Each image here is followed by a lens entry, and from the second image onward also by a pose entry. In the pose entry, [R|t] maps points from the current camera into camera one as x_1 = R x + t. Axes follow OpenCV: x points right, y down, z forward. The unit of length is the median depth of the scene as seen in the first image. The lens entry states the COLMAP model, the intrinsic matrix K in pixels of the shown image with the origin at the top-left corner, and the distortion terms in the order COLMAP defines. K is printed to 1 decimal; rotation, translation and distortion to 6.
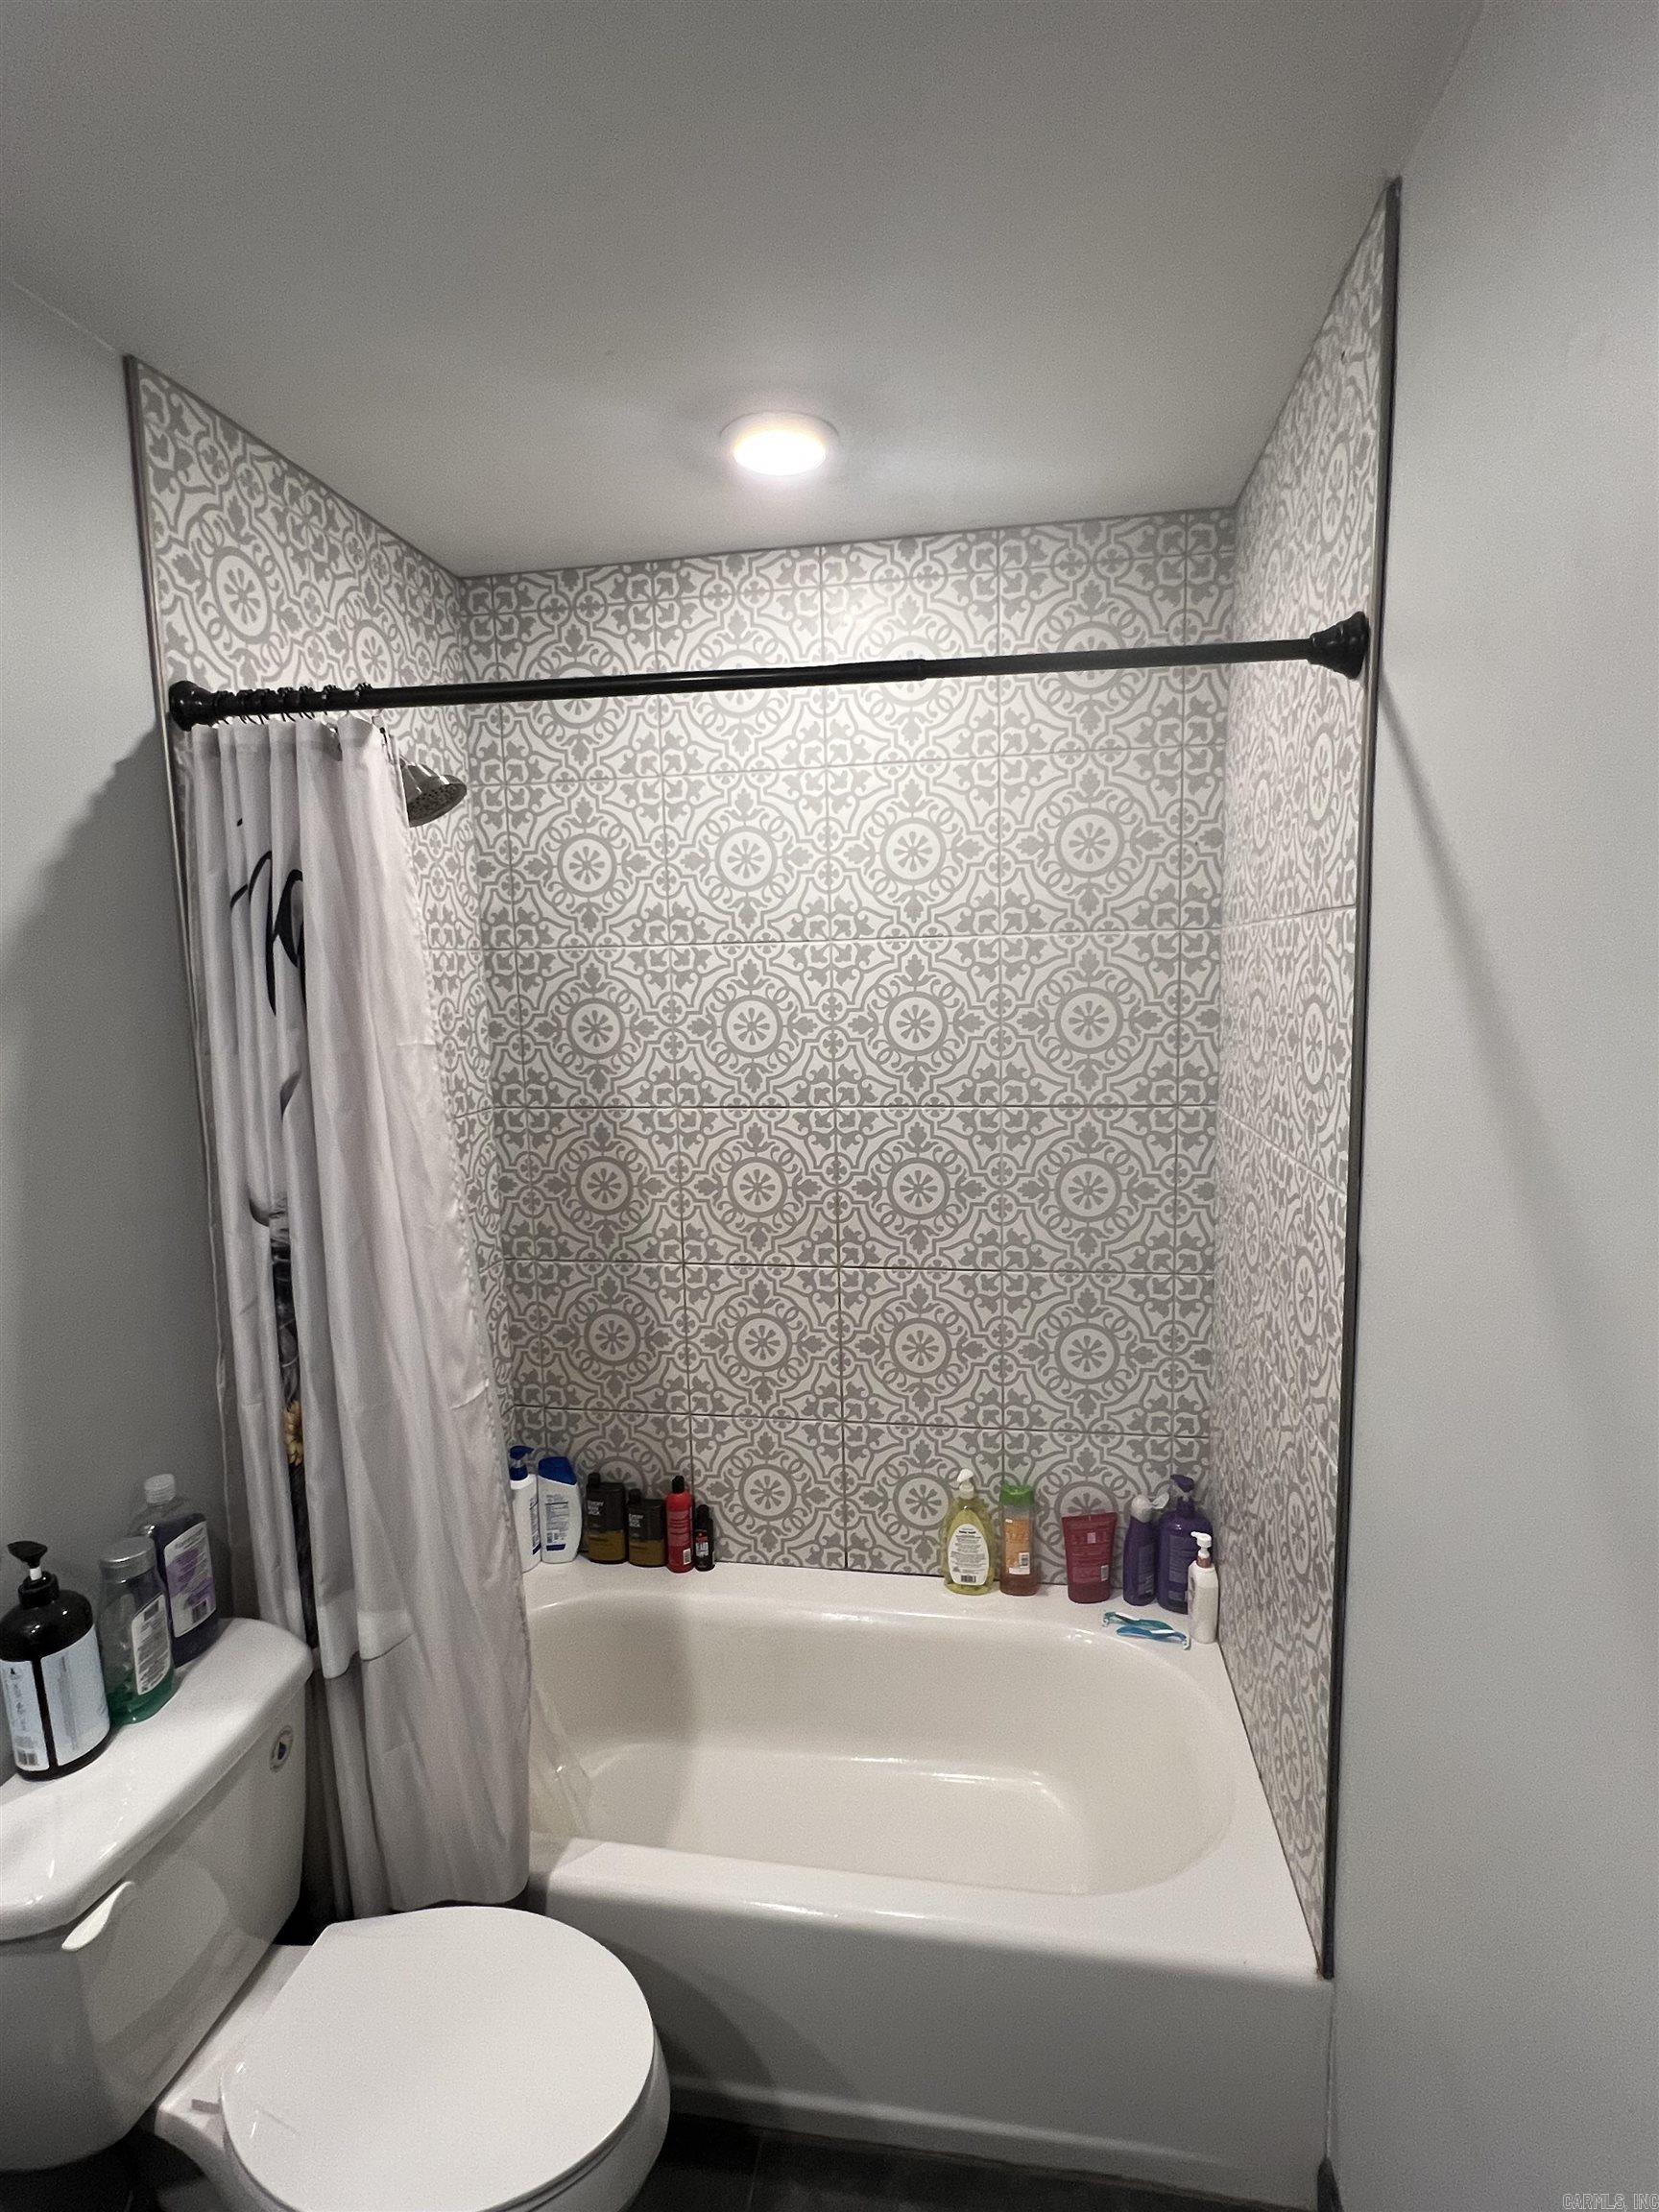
lens RADIAL K [[1037.3, 0, 835.3], [0, 1037.3, 1102.9], [0, 0, 1]] dist [-0.004921, 0.000032]
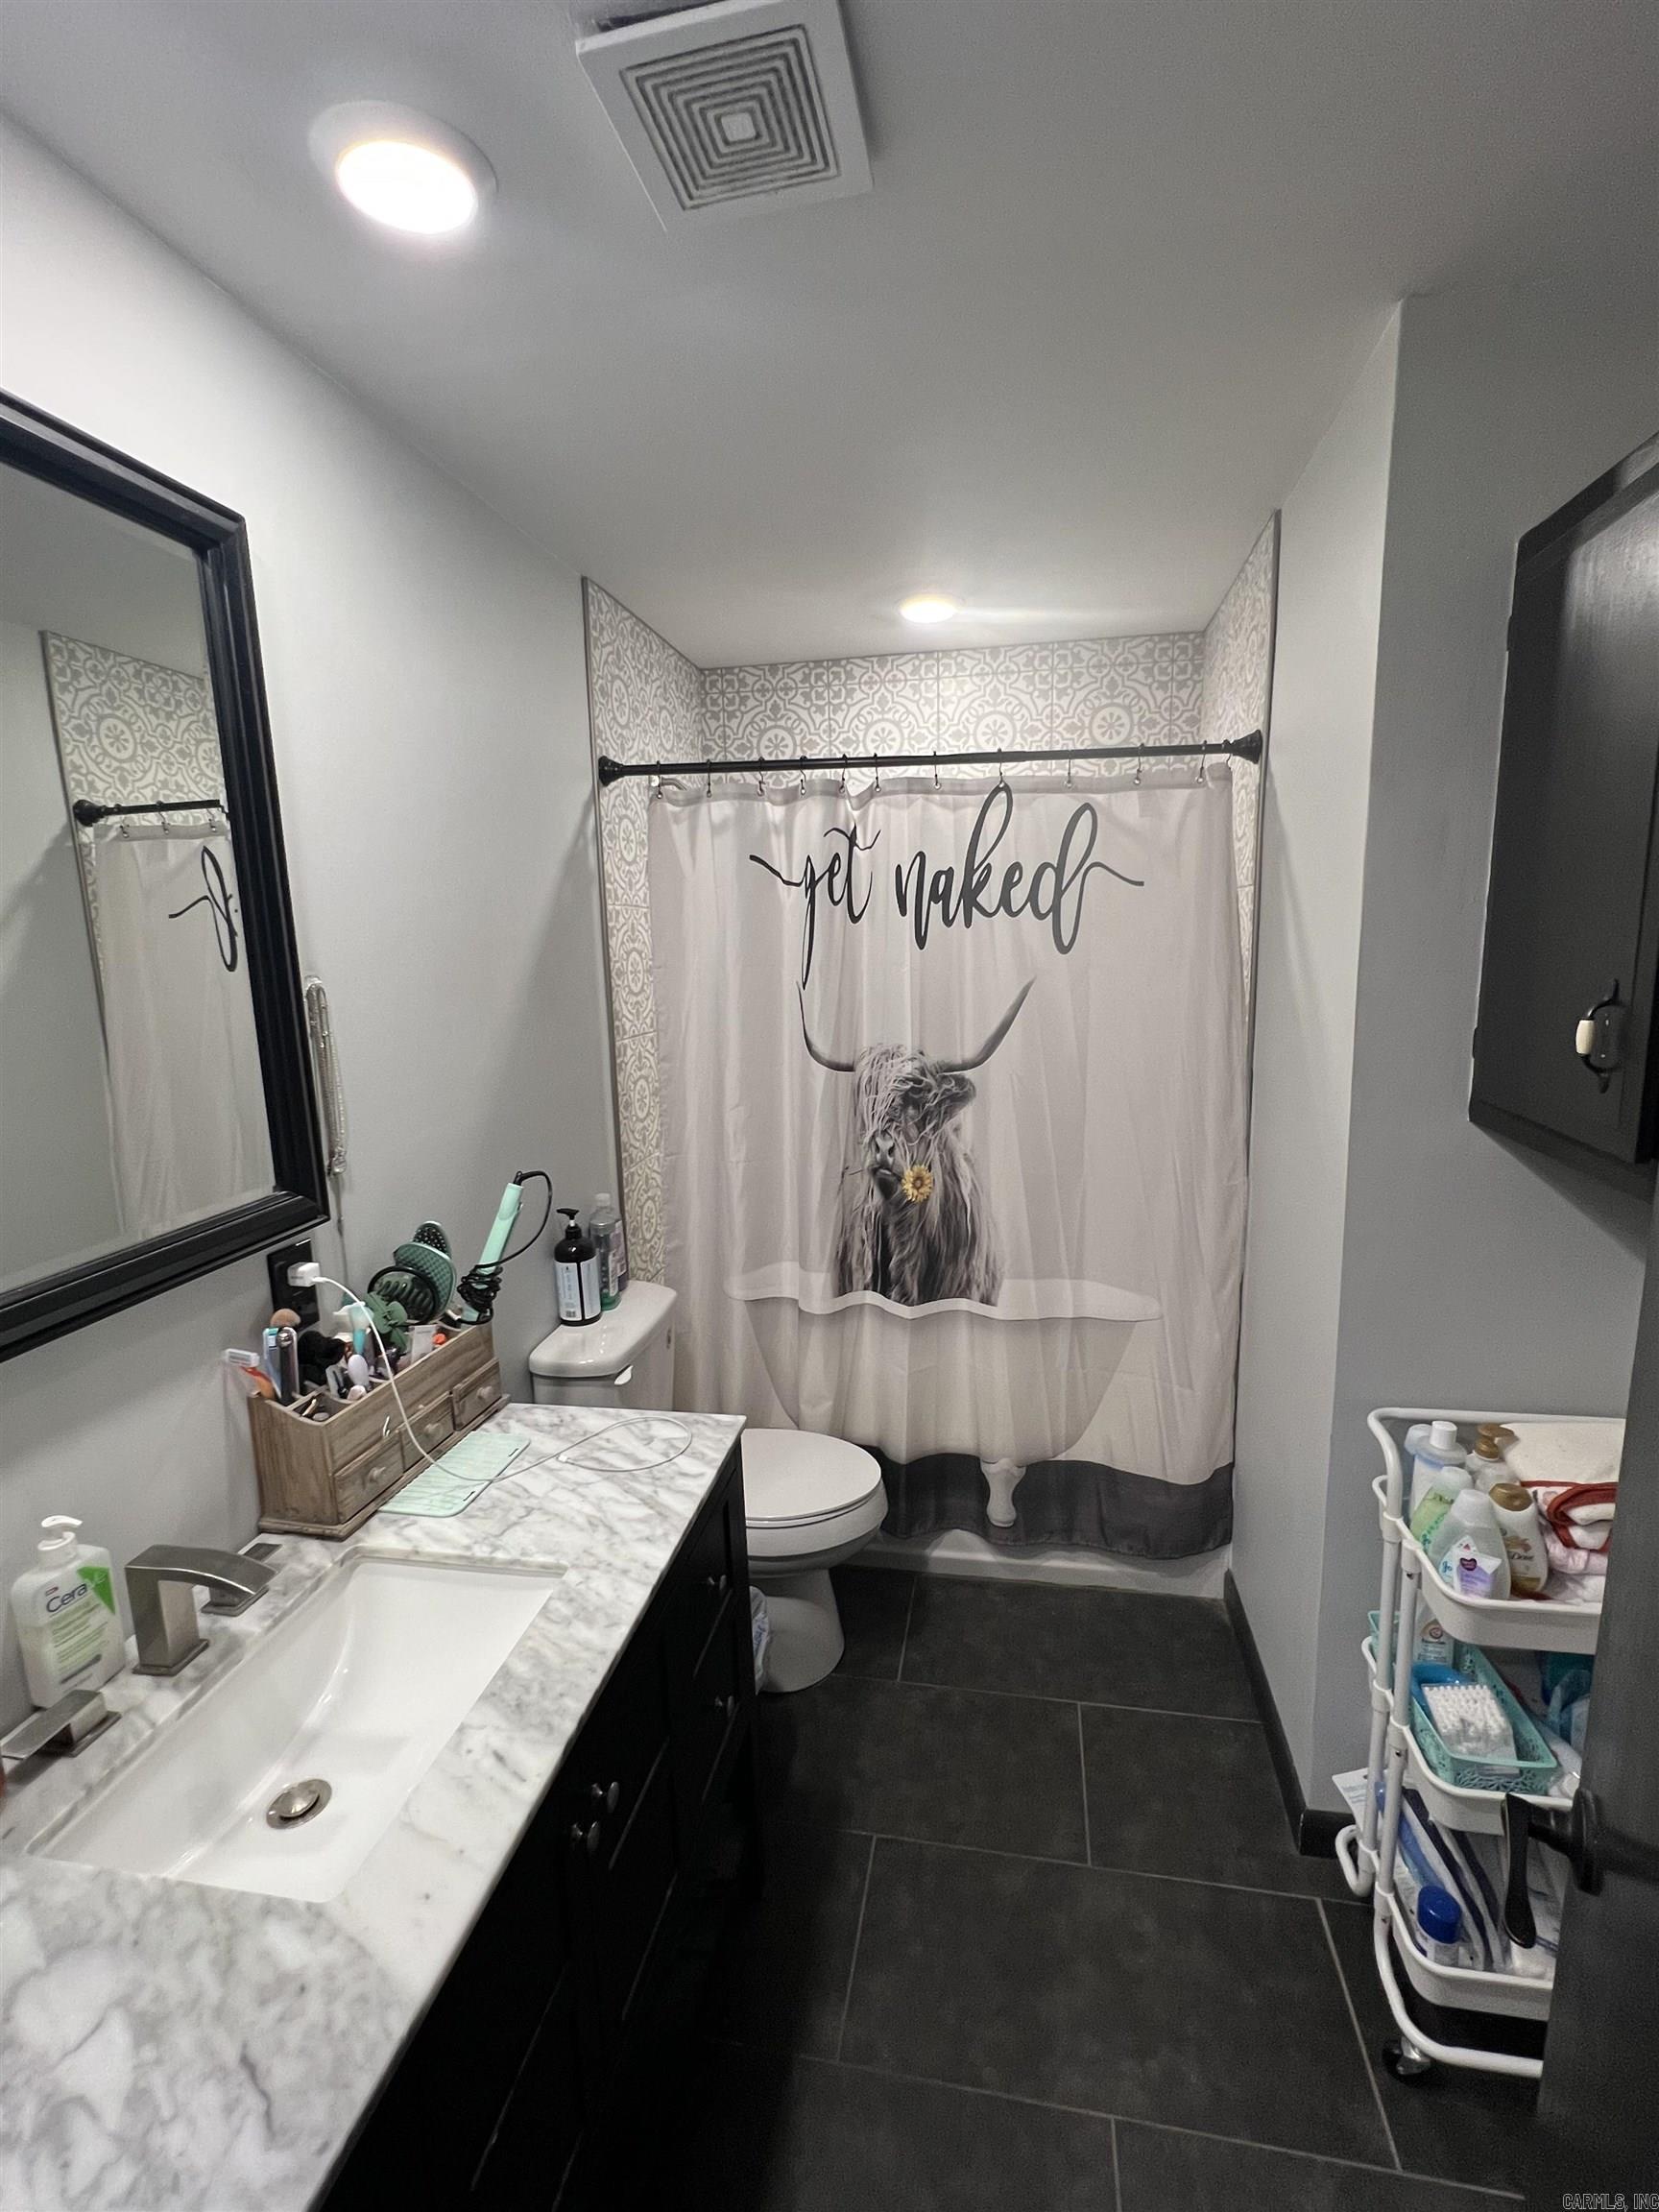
lens RADIAL K [[964.5, 0, 832.0], [0, 964.5, 1100.4], [0, 0, 1]] dist [0.003492, 0.000111]
pose [[0.999784, 0.006558, -0.019697, -0.148650], [-0.005897, 0.999423, 0.033452, 0.095946], [0.019905, -0.033328, 0.999246, -0.506836]]
